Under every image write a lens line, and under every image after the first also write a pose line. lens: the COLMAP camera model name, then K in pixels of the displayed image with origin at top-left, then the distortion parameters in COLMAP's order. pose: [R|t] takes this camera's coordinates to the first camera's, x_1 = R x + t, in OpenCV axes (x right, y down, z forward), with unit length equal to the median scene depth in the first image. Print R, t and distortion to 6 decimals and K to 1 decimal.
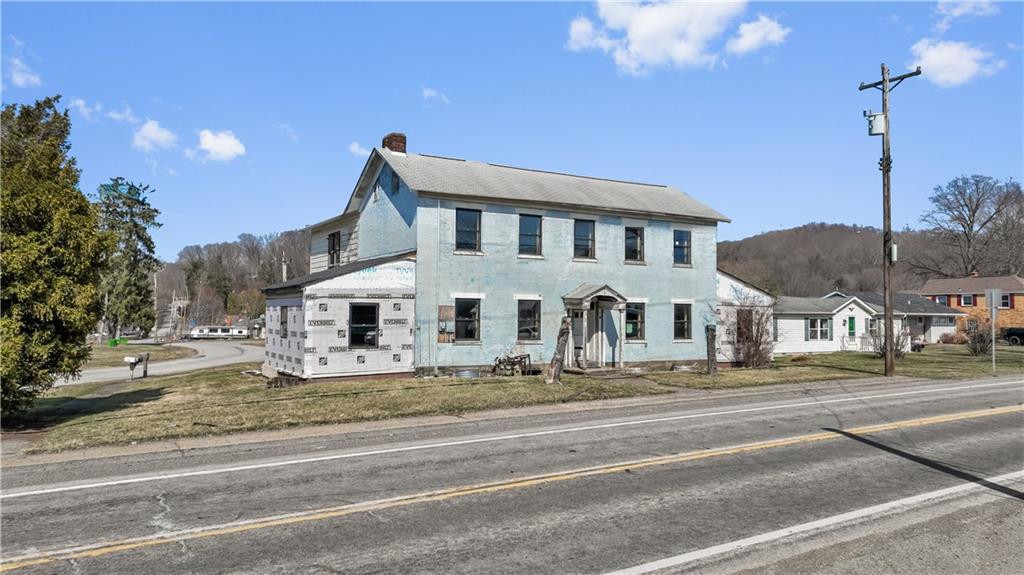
lens RADIAL K [[716.8, 0, 512.0], [0, 716.8, 287.5], [0, 0, 1]] dist [0.006447, 0.001966]
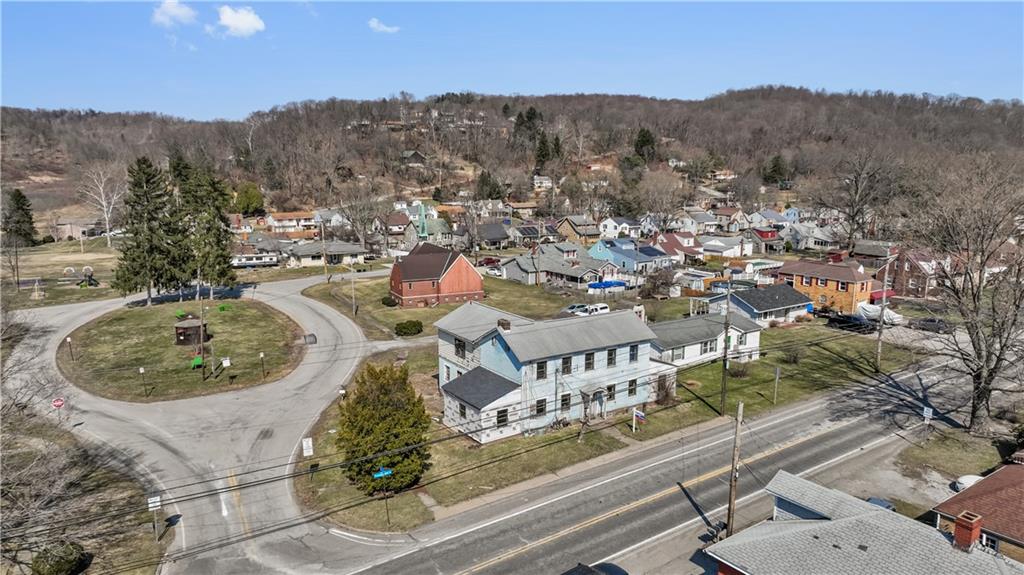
lens RADIAL K [[716.8, 0, 512.0], [0, 716.8, 287.5], [0, 0, 1]] dist [0.006447, 0.001966]
pose [[0.997665, -0.012667, 0.067107, -0.274212], [-0.002108, 0.976467, 0.215657, -0.745896], [-0.068260, -0.215295, 0.974161, -1.045745]]
